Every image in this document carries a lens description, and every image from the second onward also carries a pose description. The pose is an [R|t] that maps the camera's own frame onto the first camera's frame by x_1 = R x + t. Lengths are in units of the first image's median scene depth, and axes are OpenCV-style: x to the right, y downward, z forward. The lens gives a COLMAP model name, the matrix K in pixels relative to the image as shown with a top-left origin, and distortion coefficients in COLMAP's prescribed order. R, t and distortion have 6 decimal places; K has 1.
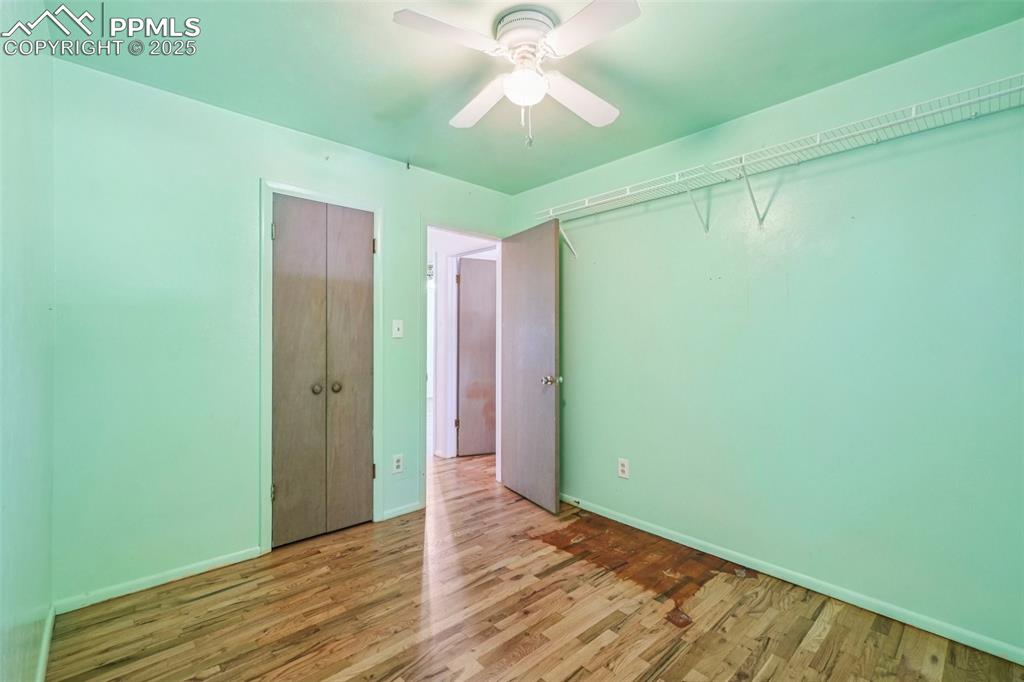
lens RADIAL K [[451.9, 0, 511.1], [0, 451.9, 342.6], [0, 0, 1]] dist [0.003312, 0.002579]
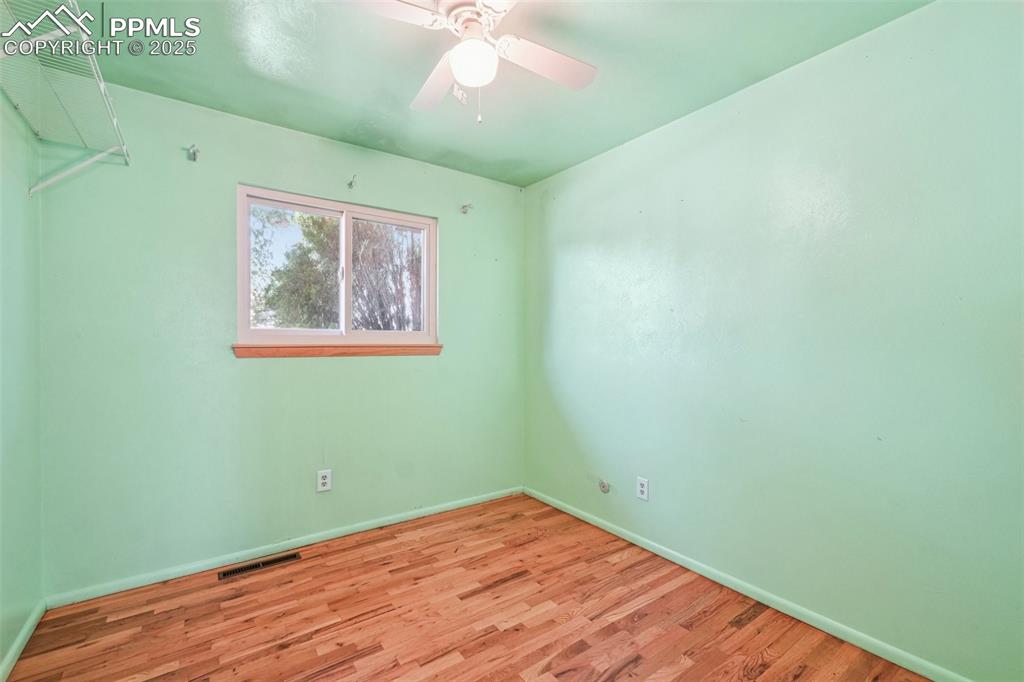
lens RADIAL K [[451.9, 0, 508.3], [0, 451.9, 342.0], [0, 0, 1]] dist [0.003312, 0.002579]
pose [[-0.992593, -0.004951, 0.121387, -0.107527], [-0.003001, 0.999864, 0.016239, -0.011995], [-0.121451, 0.015755, -0.992472, 1.384892]]
